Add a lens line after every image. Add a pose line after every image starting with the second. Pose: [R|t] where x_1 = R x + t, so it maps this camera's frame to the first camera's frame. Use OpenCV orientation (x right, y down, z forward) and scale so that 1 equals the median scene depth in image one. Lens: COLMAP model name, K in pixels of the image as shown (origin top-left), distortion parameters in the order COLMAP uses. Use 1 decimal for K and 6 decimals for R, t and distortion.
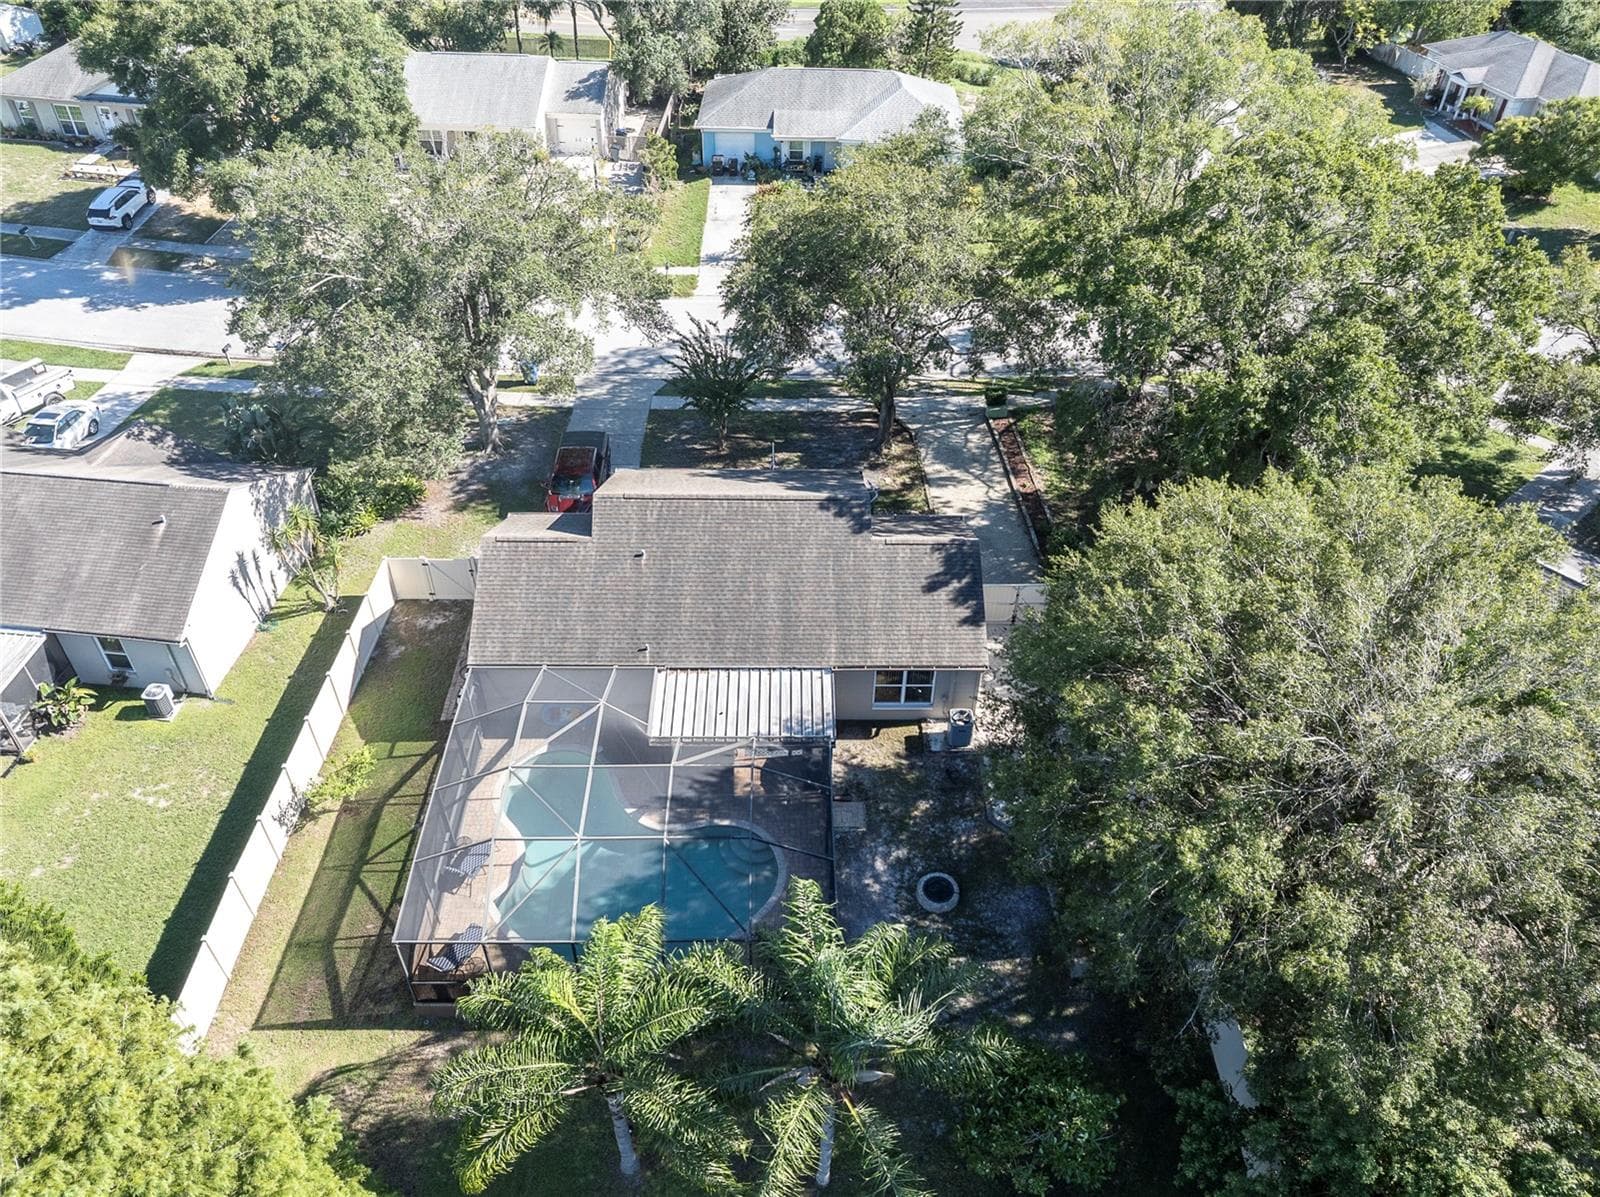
lens RADIAL K [[1165.2, 0, 839.1], [0, 1165.2, 600.5], [0, 0, 1]] dist [-0.086024, 0.045478]
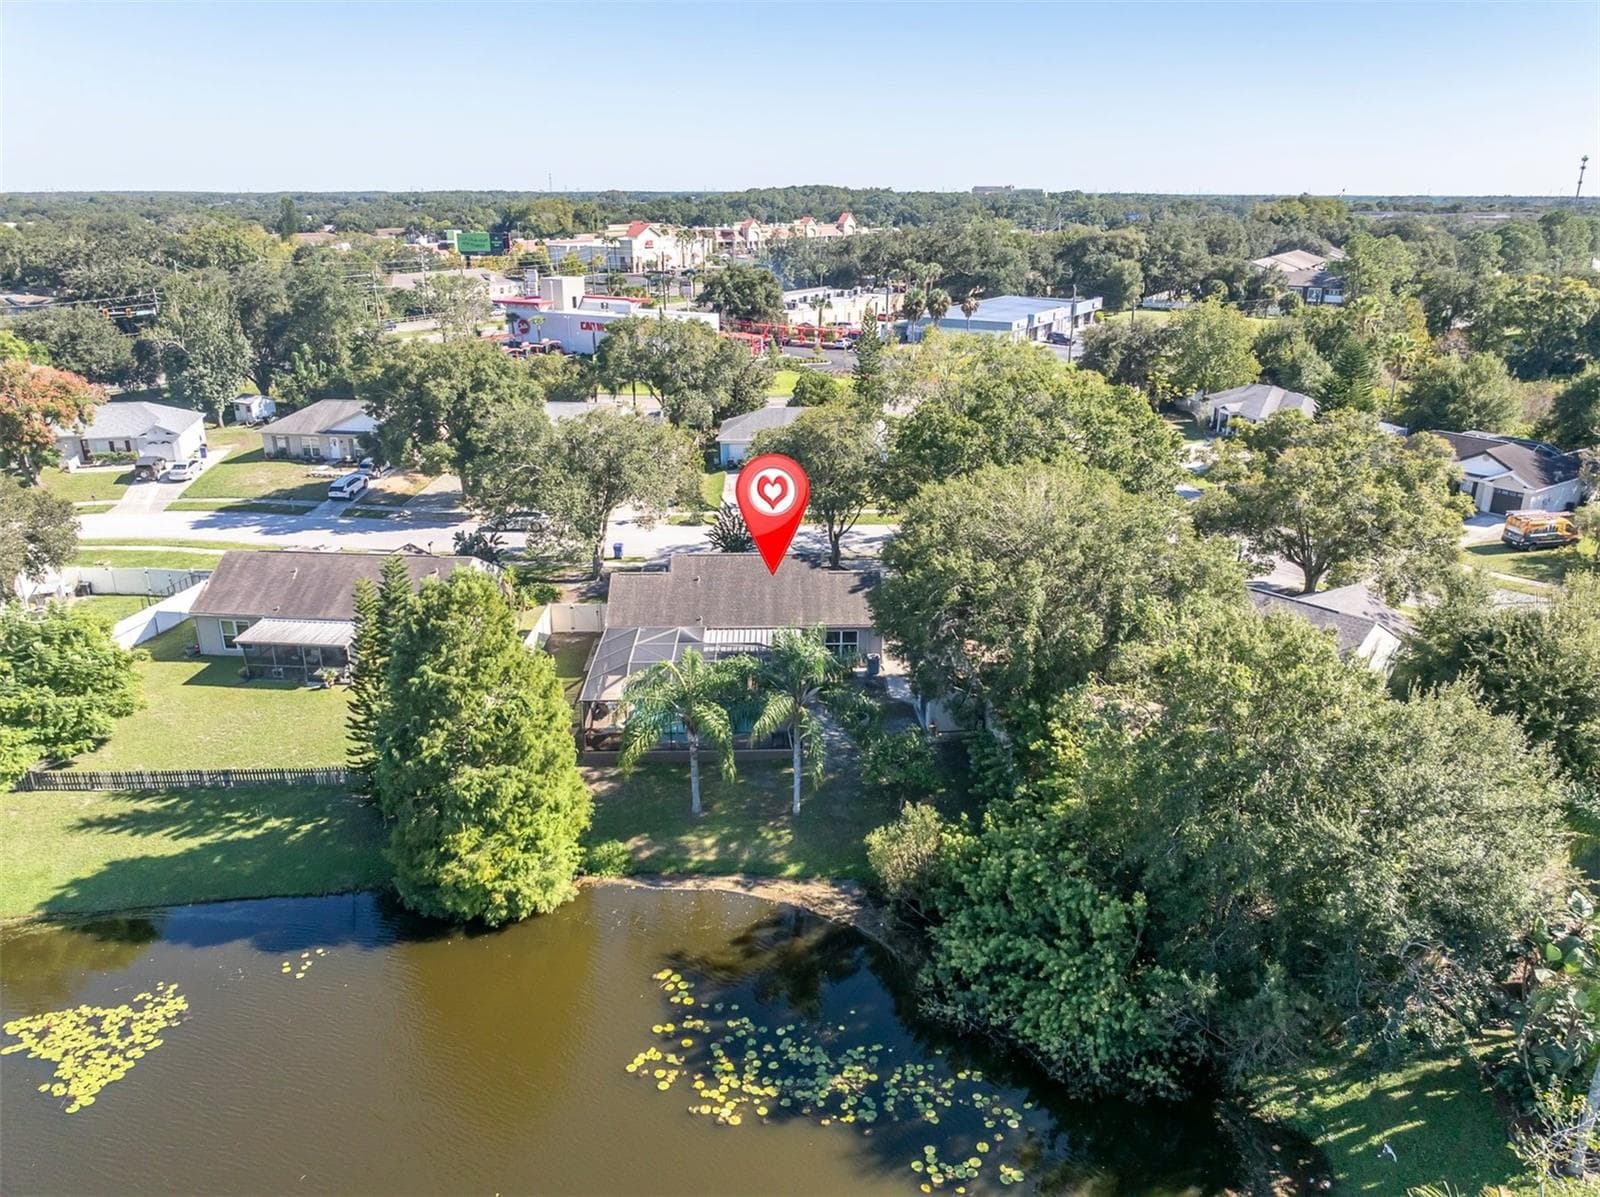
lens RADIAL K [[1165.2, 0, 839.1], [0, 1165.2, 600.5], [0, 0, 1]] dist [-0.086024, 0.045478]
pose [[0.999532, -0.029161, 0.009231, 0.024148], [0.030524, 0.931507, -0.362441, 0.425553], [0.001970, 0.362553, 0.931961, -0.457296]]
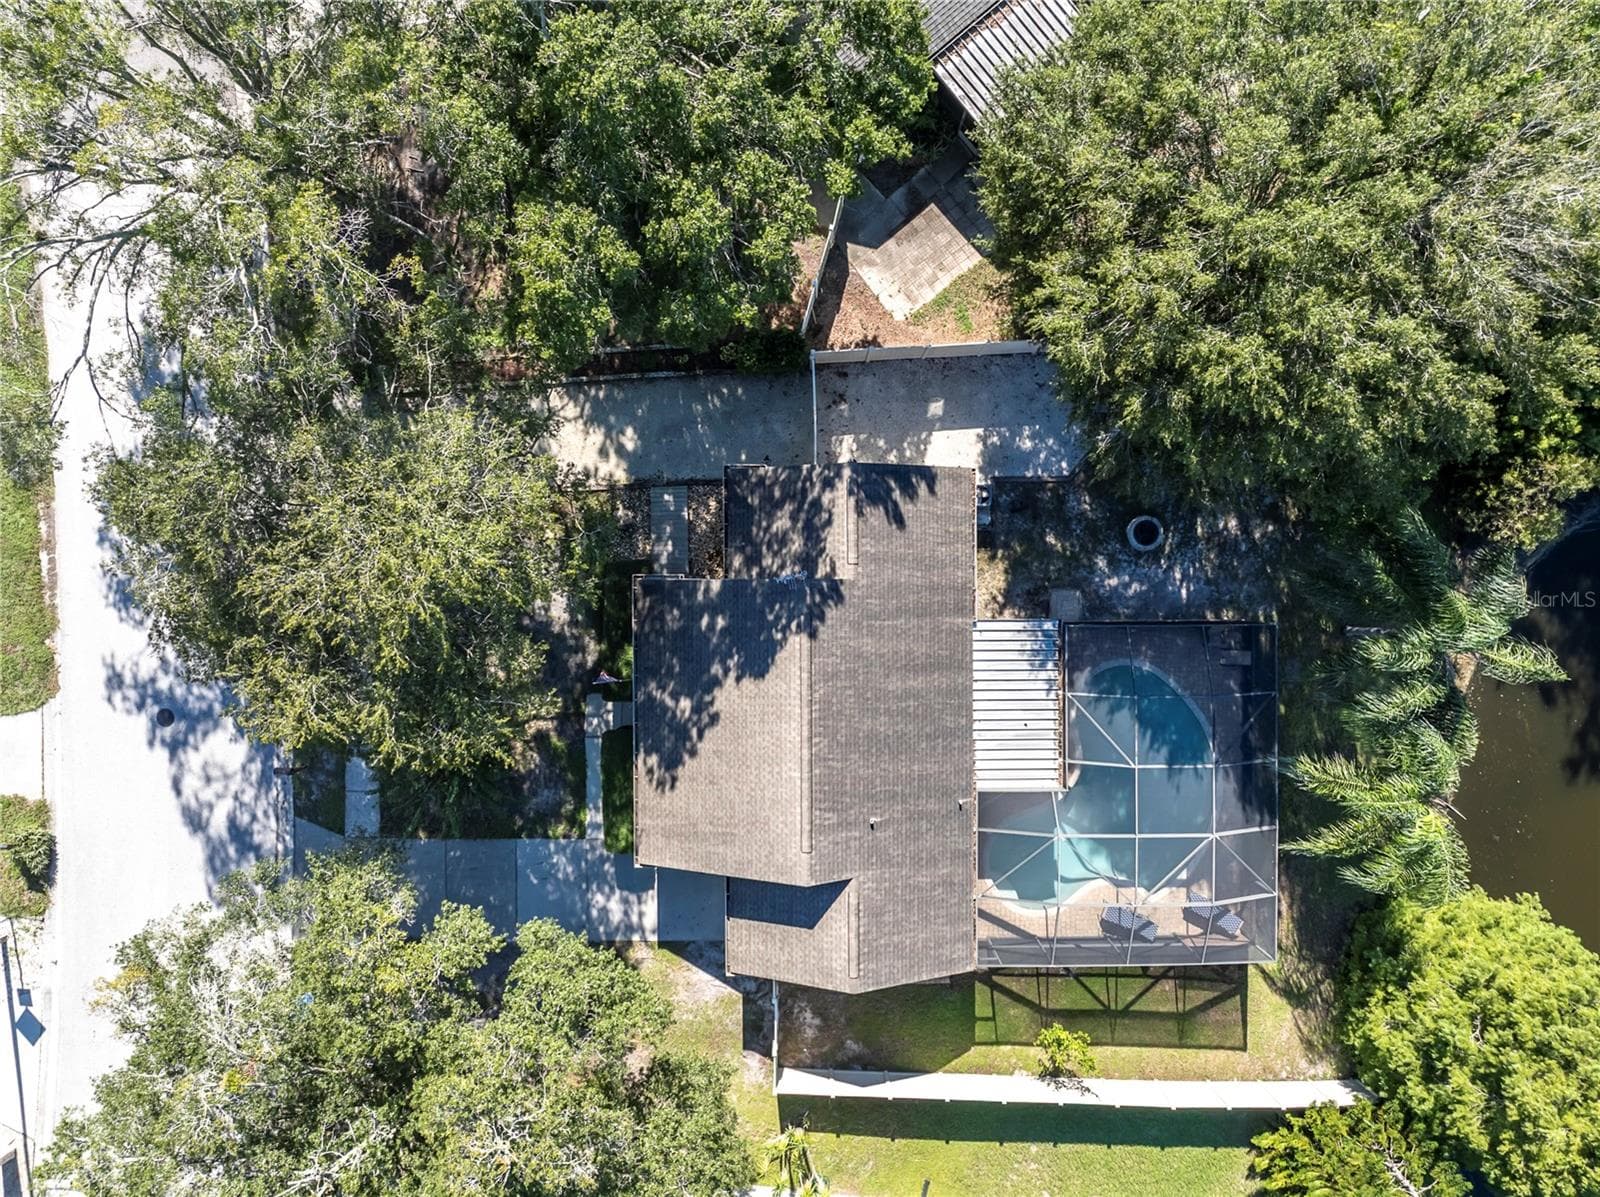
lens RADIAL K [[1165.2, 0, 839.1], [0, 1165.2, 600.5], [0, 0, 1]] dist [-0.086024, 0.045478]
pose [[0.031316, -0.998878, -0.035533, 0.028303], [0.657097, -0.006213, 0.753780, -0.491200], [-0.753155, -0.046955, 0.656165, 0.249728]]
